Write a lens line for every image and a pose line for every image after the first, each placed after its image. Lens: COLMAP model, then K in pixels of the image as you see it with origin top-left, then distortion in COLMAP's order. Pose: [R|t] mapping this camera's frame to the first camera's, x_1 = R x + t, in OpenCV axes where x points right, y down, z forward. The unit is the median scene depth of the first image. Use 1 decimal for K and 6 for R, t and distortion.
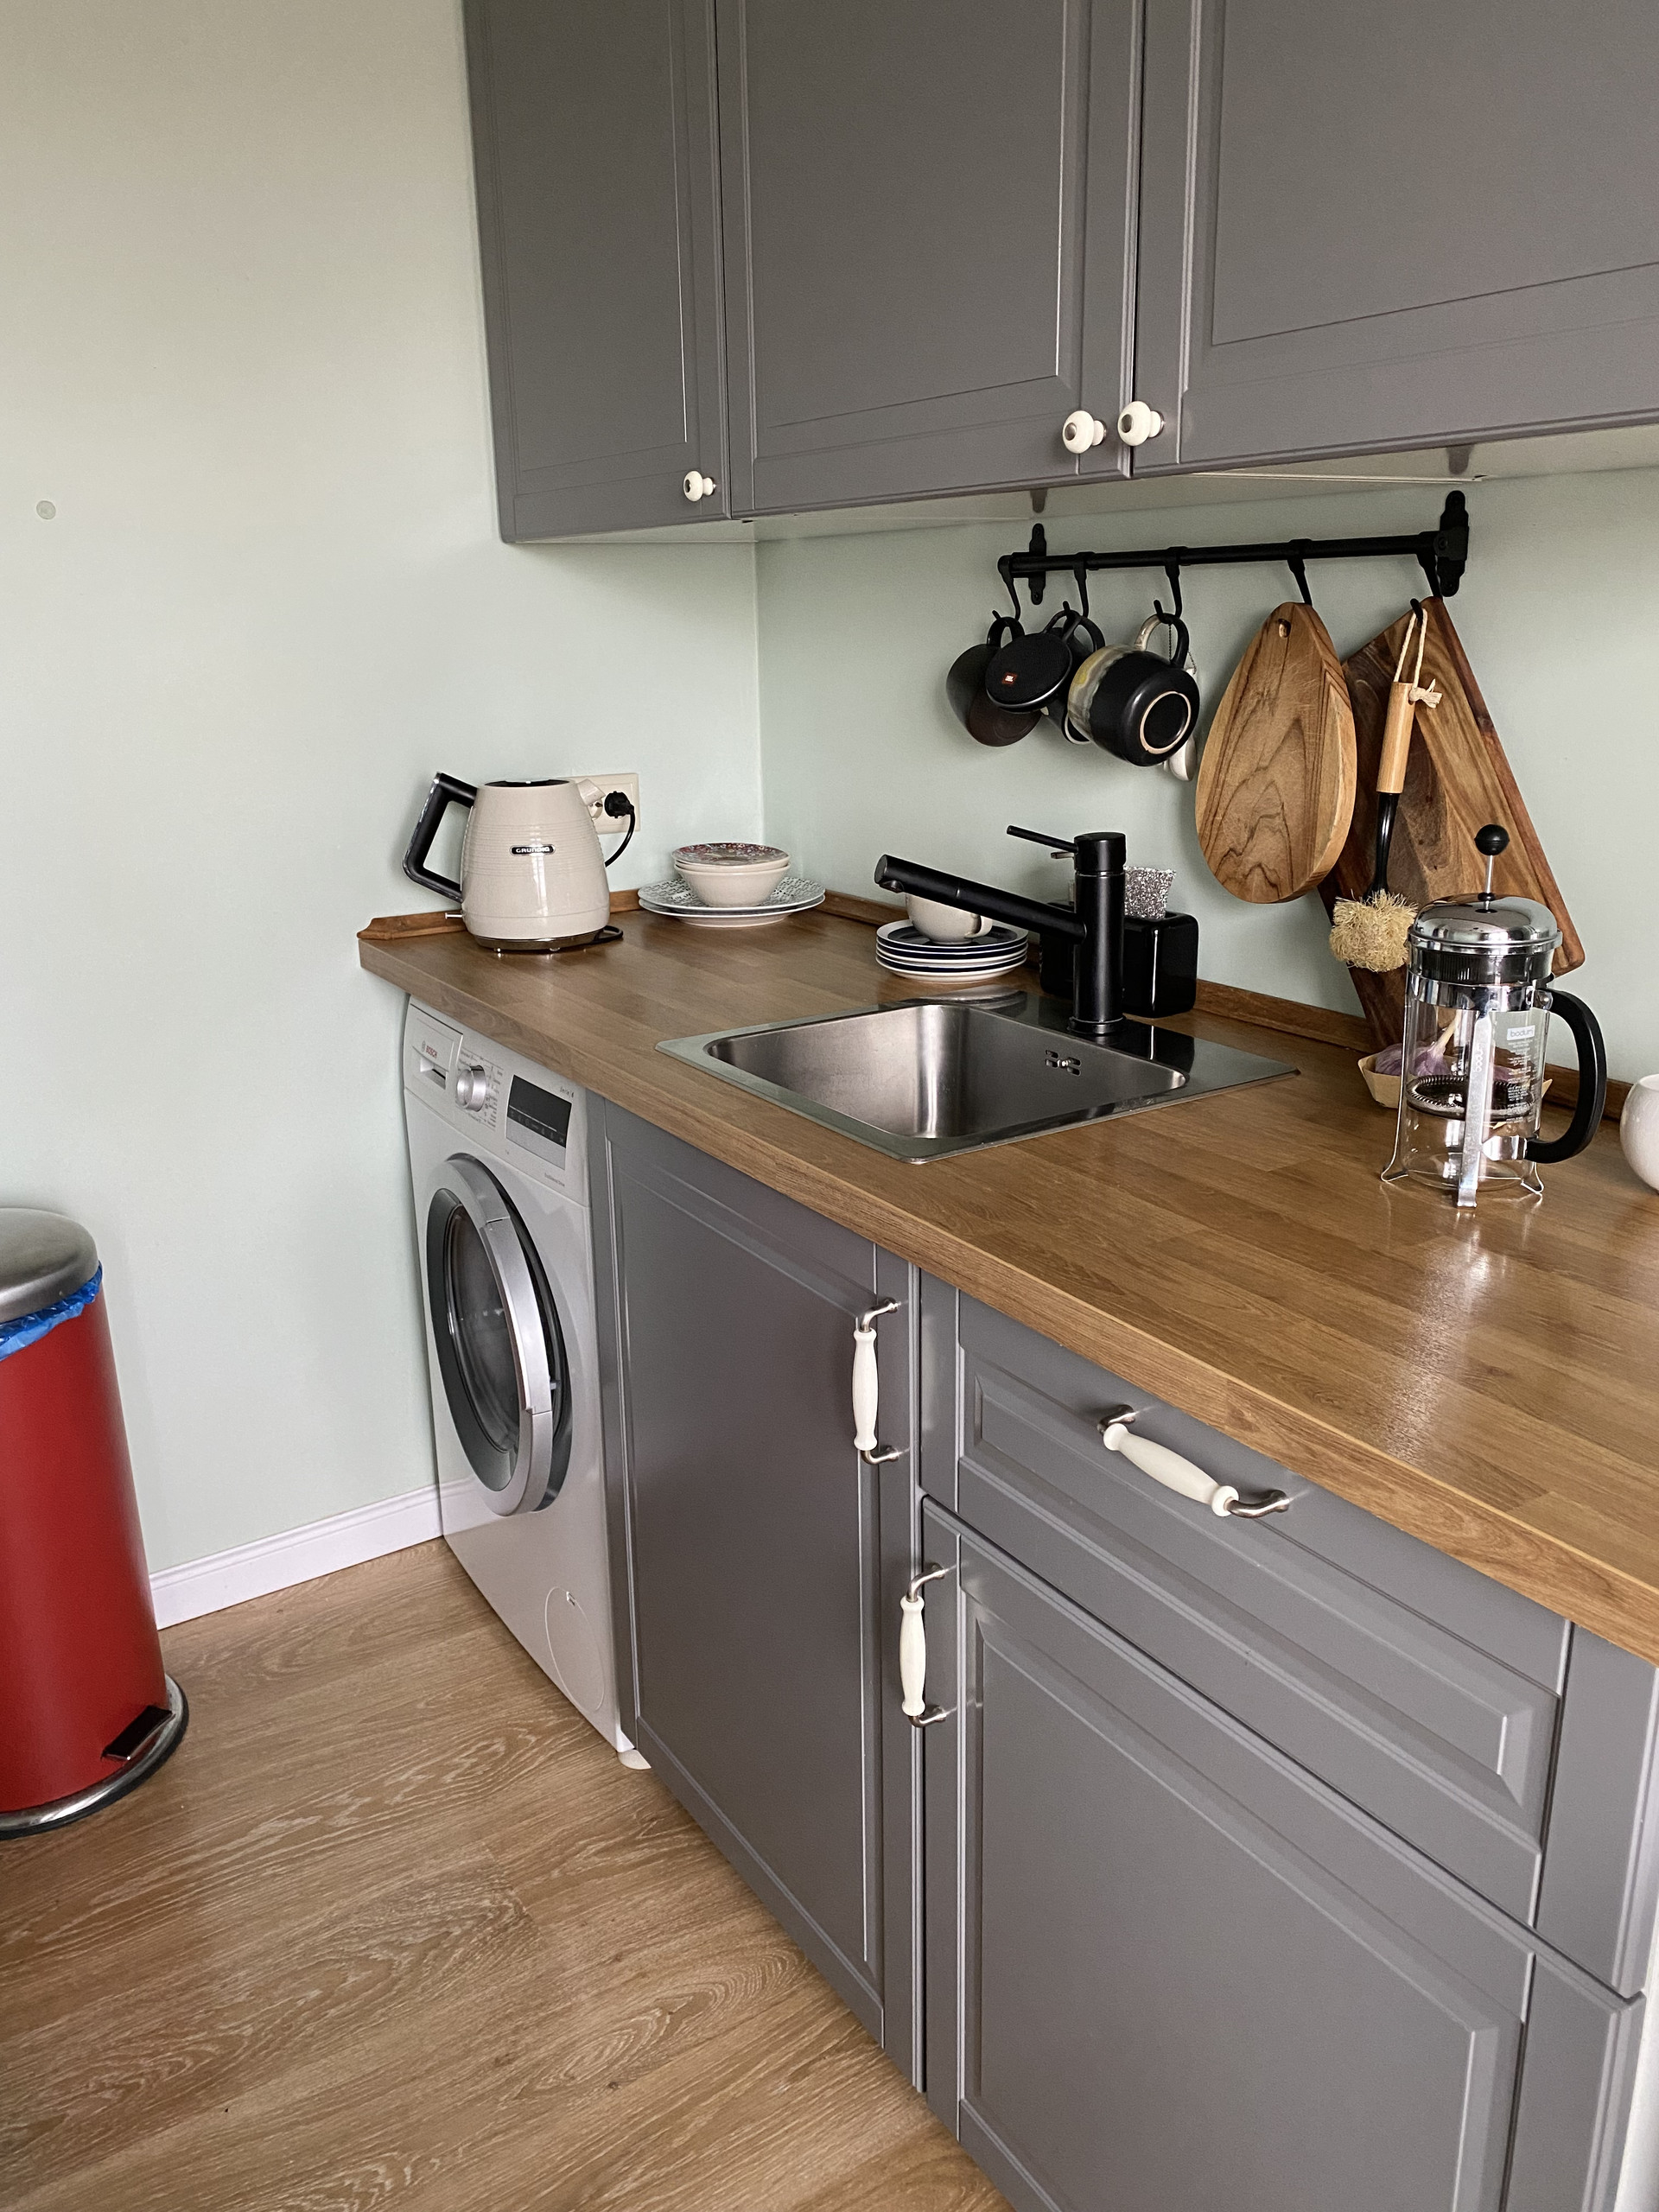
lens RADIAL K [[1713.4, 0, 824.5], [0, 1713.4, 1105.3], [0, 0, 1]] dist [-0.002730, 0.004816]
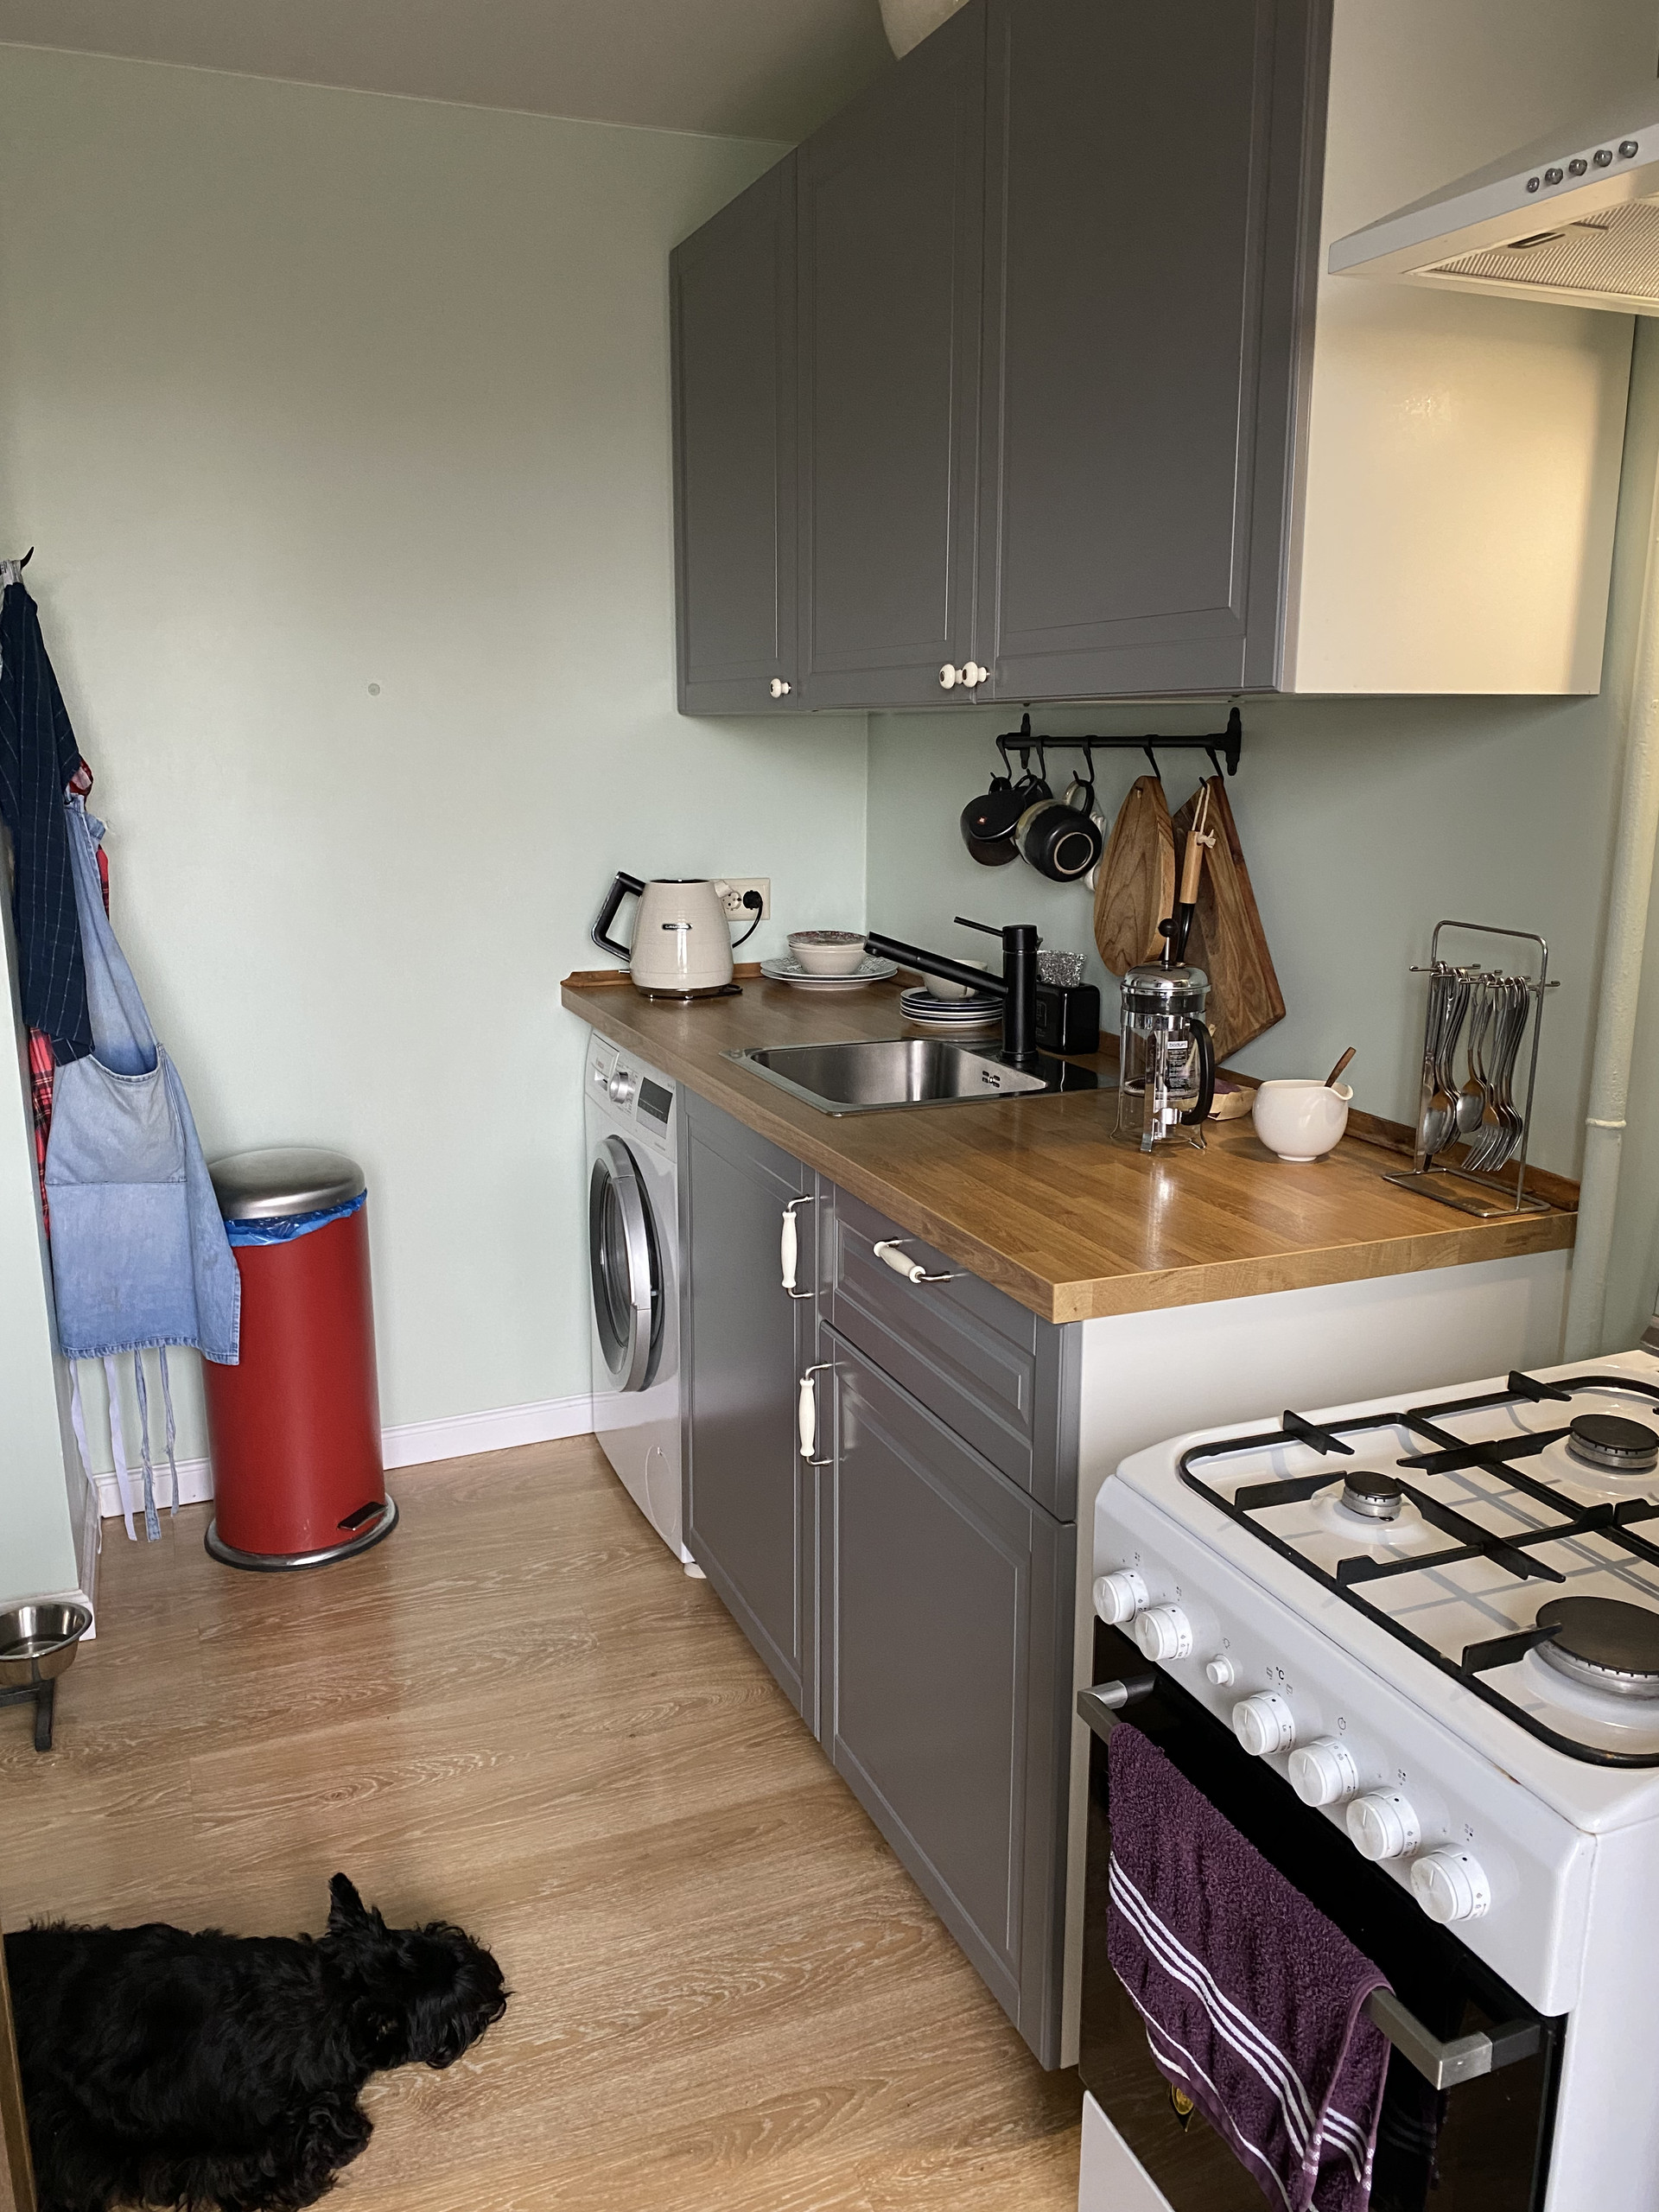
lens RADIAL K [[1713.4, 0, 832.3], [0, 1713.4, 1109.8], [0, 0, 1]] dist [-0.002730, 0.004816]
pose [[0.984301, 0.060167, -0.165924, 0.229944], [-0.071362, 0.995500, -0.062353, 0.093666], [0.161426, 0.073214, 0.984165, -0.424228]]
